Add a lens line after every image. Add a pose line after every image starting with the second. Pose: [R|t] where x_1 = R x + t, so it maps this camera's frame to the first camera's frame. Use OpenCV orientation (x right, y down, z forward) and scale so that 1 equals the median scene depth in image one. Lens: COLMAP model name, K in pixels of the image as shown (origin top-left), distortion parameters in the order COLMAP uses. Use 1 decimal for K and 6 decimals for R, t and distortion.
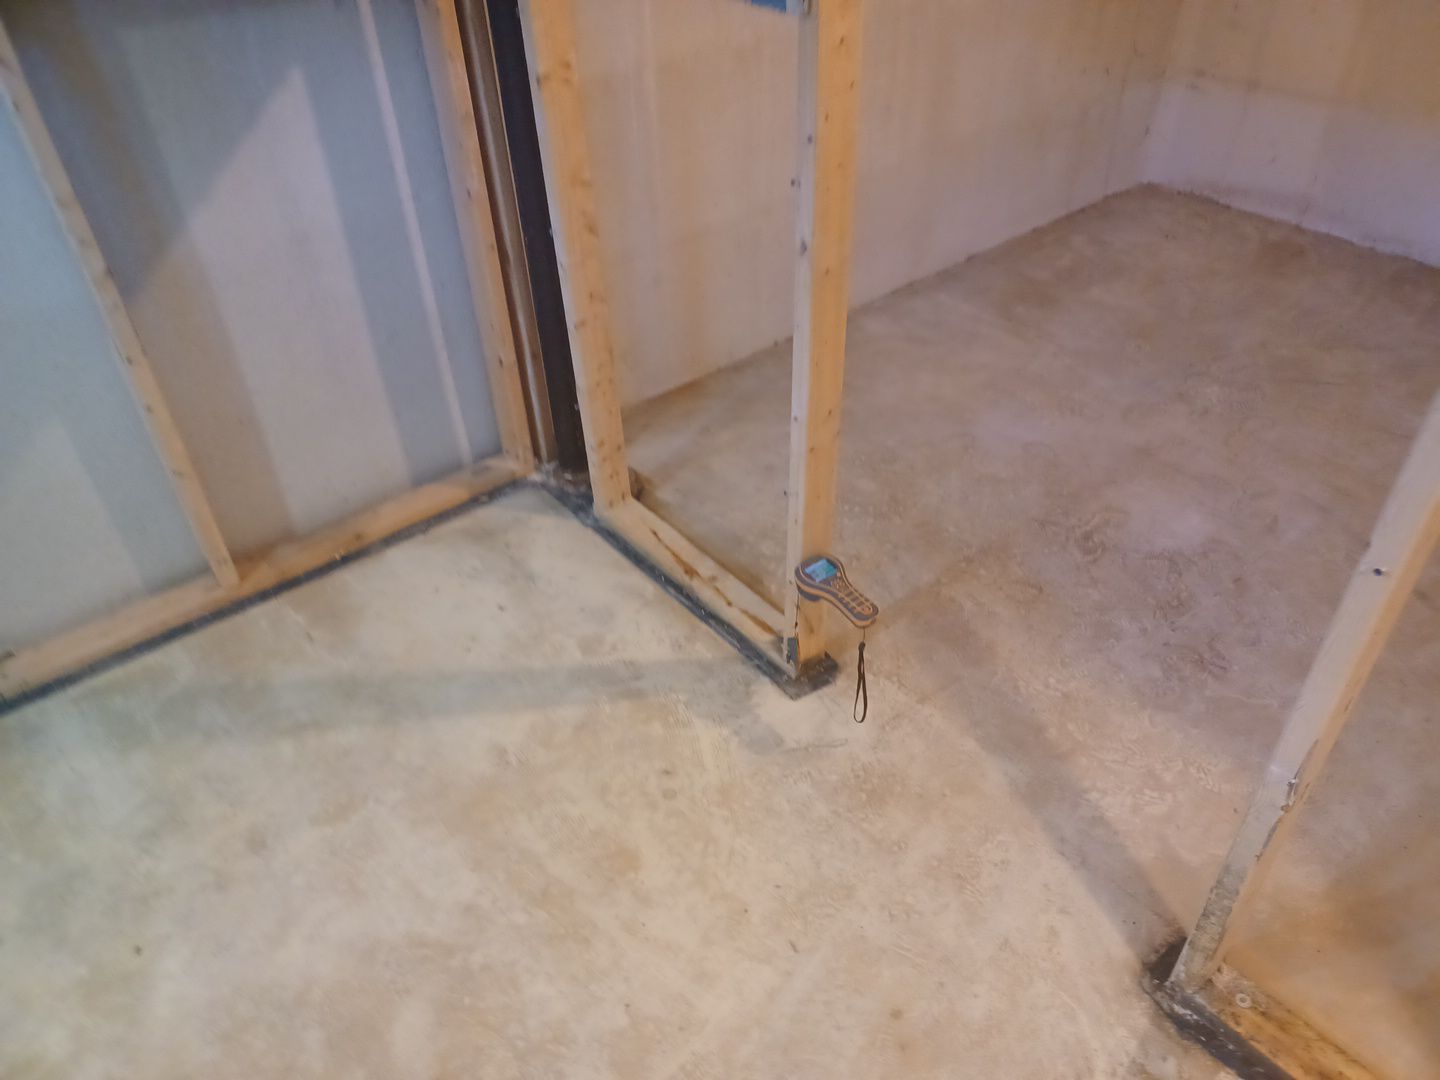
lens RADIAL K [[1055.0, 0, 713.0], [0, 1055.0, 540.1], [0, 0, 1]] dist [-0.000365, 0.014060]
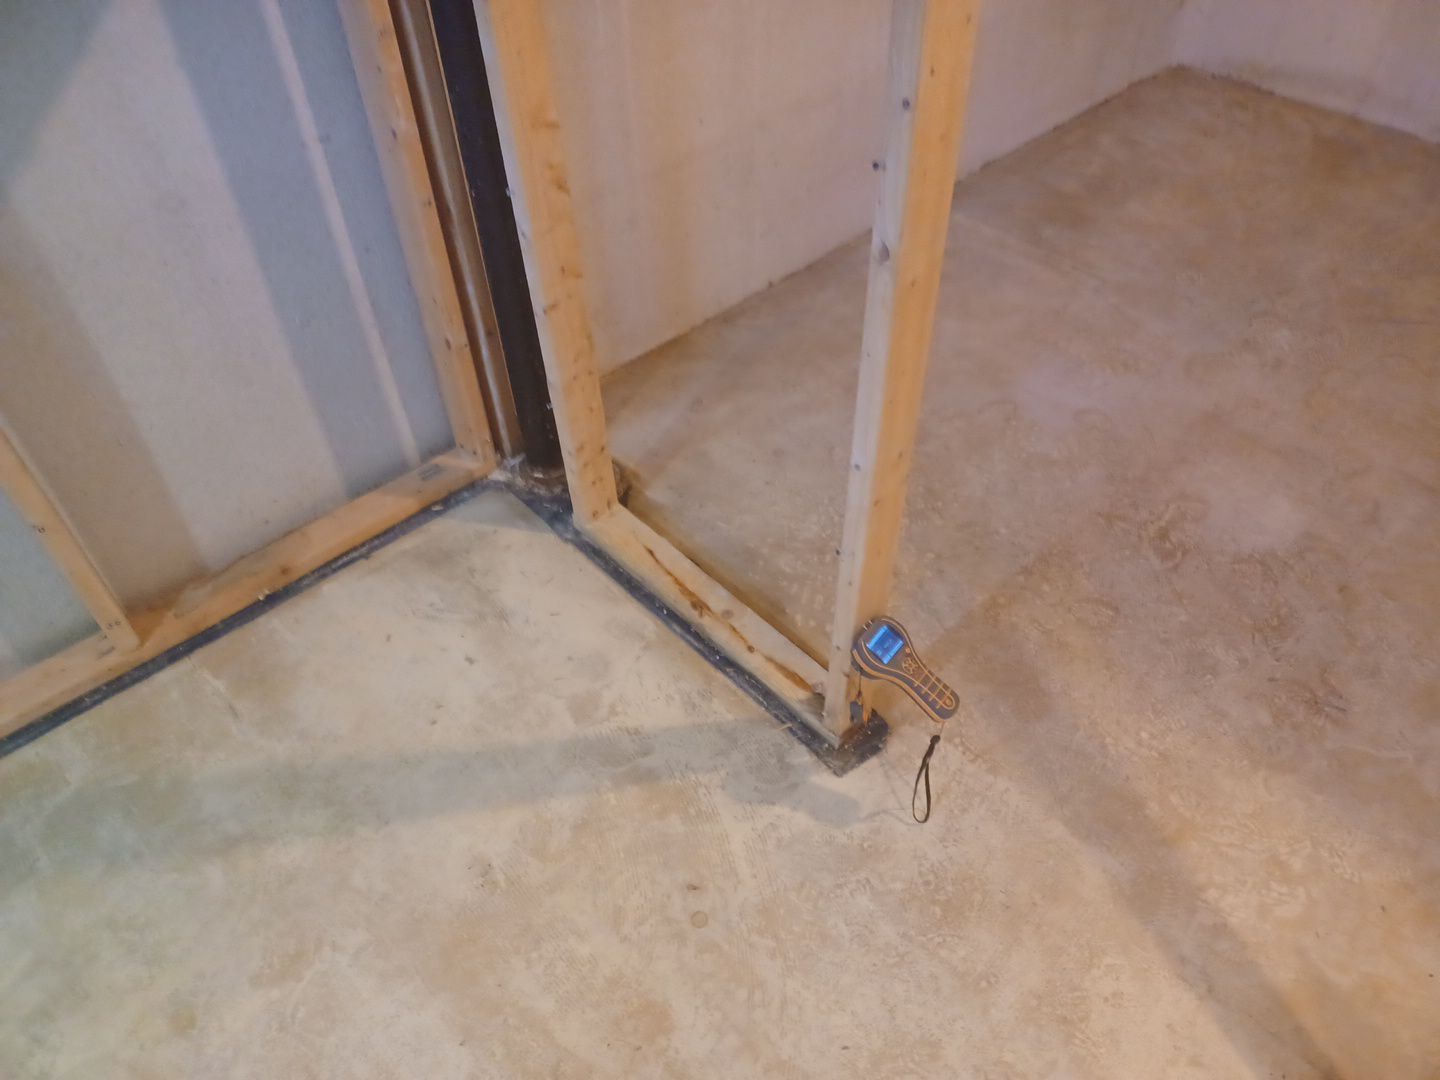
lens RADIAL K [[1055.0, 0, 713.2], [0, 1055.0, 546.8], [0, 0, 1]] dist [-0.000365, 0.014060]
pose [[0.998137, -0.038974, 0.046941, -0.049060], [0.032790, 0.991490, 0.125984, -0.123078], [-0.051451, -0.124211, 0.990921, 0.196616]]
